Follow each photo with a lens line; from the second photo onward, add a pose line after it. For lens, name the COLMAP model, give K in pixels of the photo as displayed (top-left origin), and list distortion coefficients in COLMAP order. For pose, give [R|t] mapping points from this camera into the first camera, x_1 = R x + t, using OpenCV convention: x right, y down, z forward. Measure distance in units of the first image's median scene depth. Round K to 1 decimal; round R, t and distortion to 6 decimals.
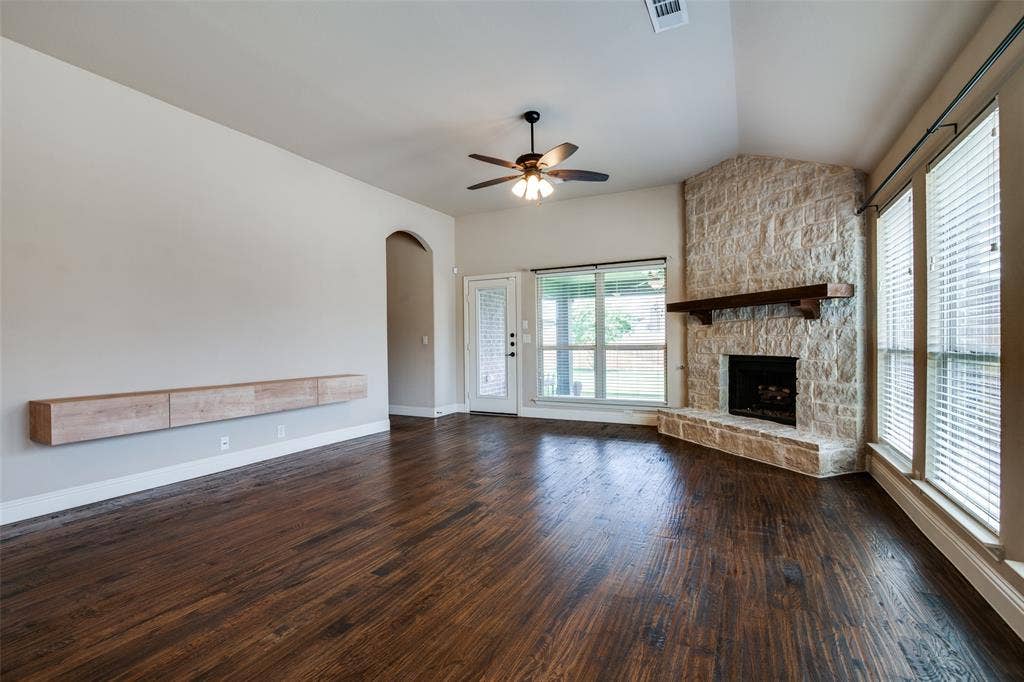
lens RADIAL K [[478.0, 0, 498.2], [0, 478.0, 345.1], [0, 0, 1]] dist [-0.020852, 0.001333]
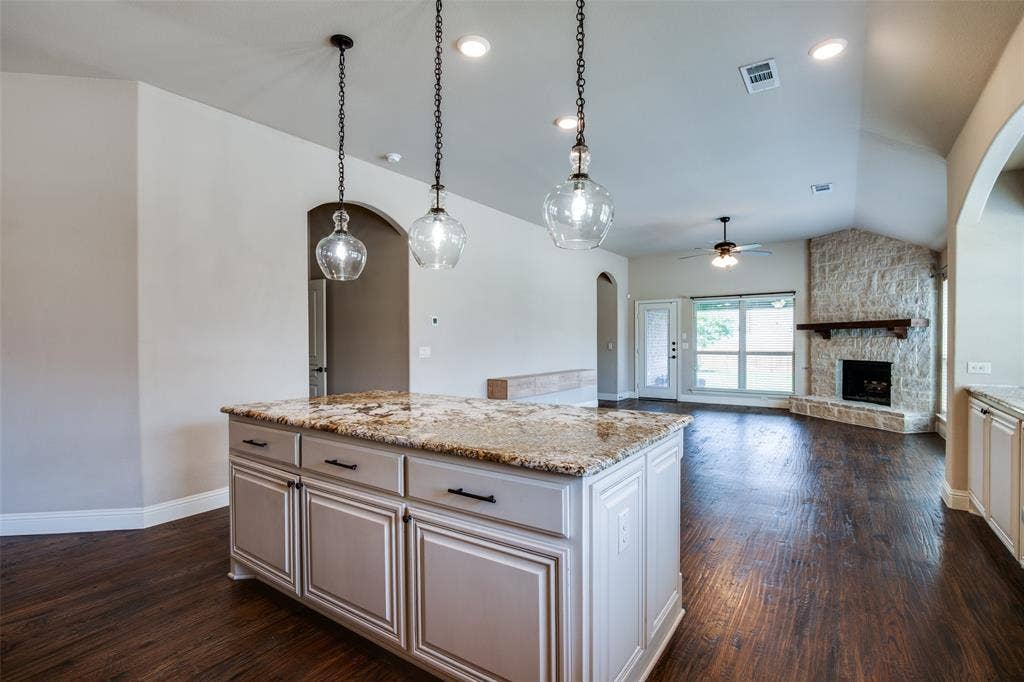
lens RADIAL K [[478.0, 0, 508.1], [0, 478.0, 345.1], [0, 0, 1]] dist [-0.020852, 0.001333]
pose [[0.991444, 0.009523, -0.130183, -0.380806], [-0.009210, 0.999953, 0.003008, -0.021486], [0.130205, -0.001784, 0.991485, -0.636829]]
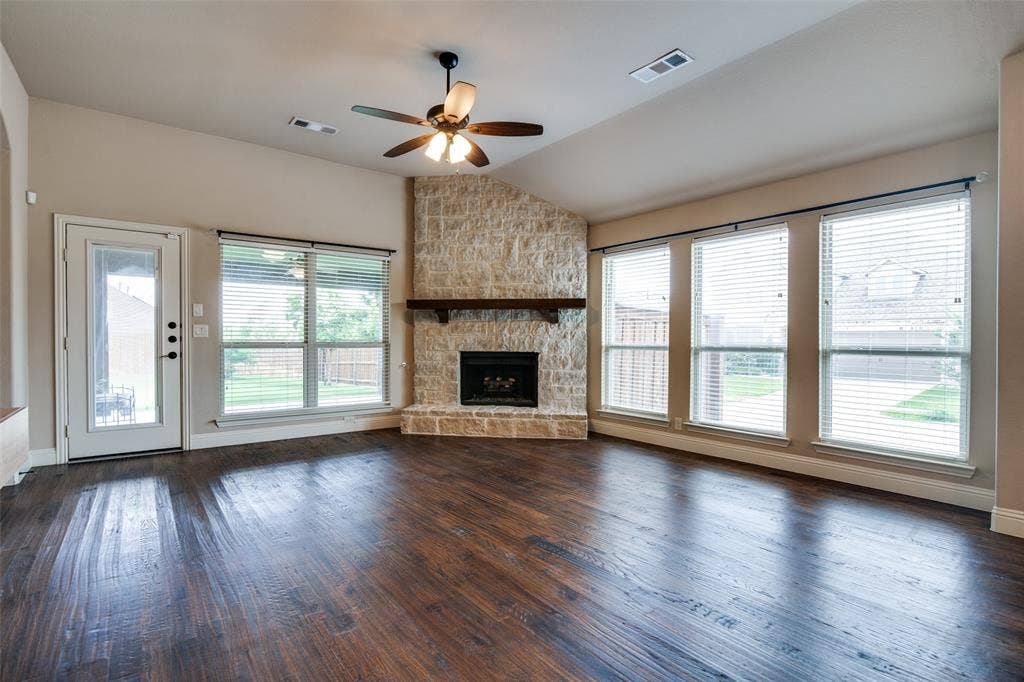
lens RADIAL K [[478.0, 0, 509.2], [0, 478.0, 347.4], [0, 0, 1]] dist [-0.020852, 0.001333]
pose [[0.421653, -0.003586, 0.906750, -0.496621], [-0.004341, 0.999973, 0.005974, 0.004133], [-0.906747, -0.006455, 0.421626, 0.456941]]
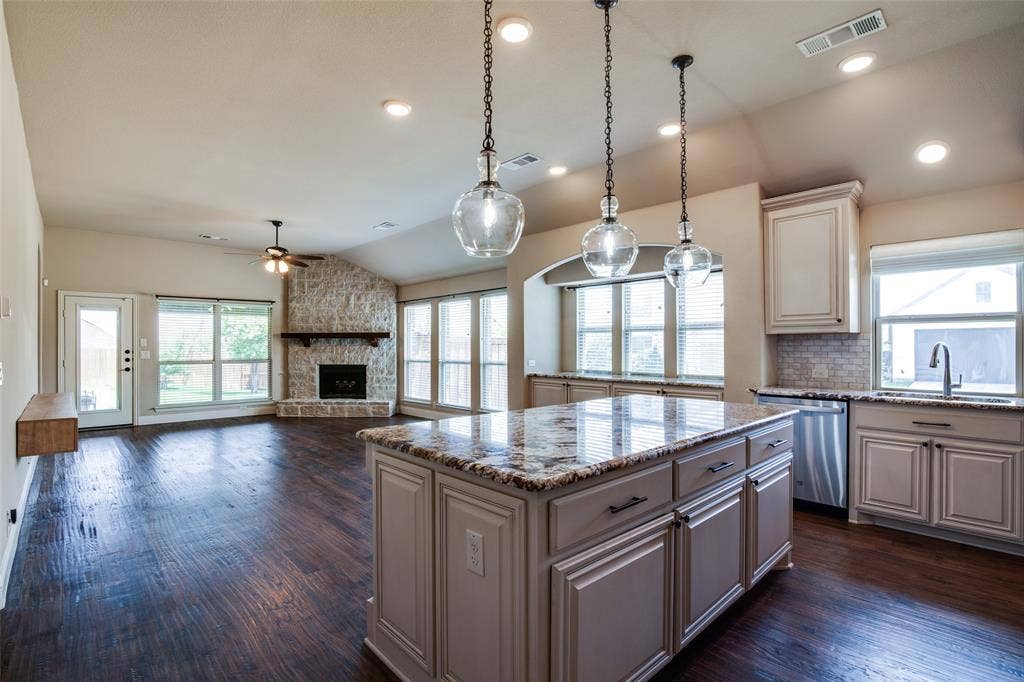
lens RADIAL K [[478.0, 0, 515.1], [0, 478.0, 346.7], [0, 0, 1]] dist [-0.020852, 0.001333]
pose [[0.325442, 0.012400, 0.945481, -0.977275], [0.004495, 0.999882, -0.014661, -0.017727], [-0.945551, 0.009022, 0.325348, -0.252882]]
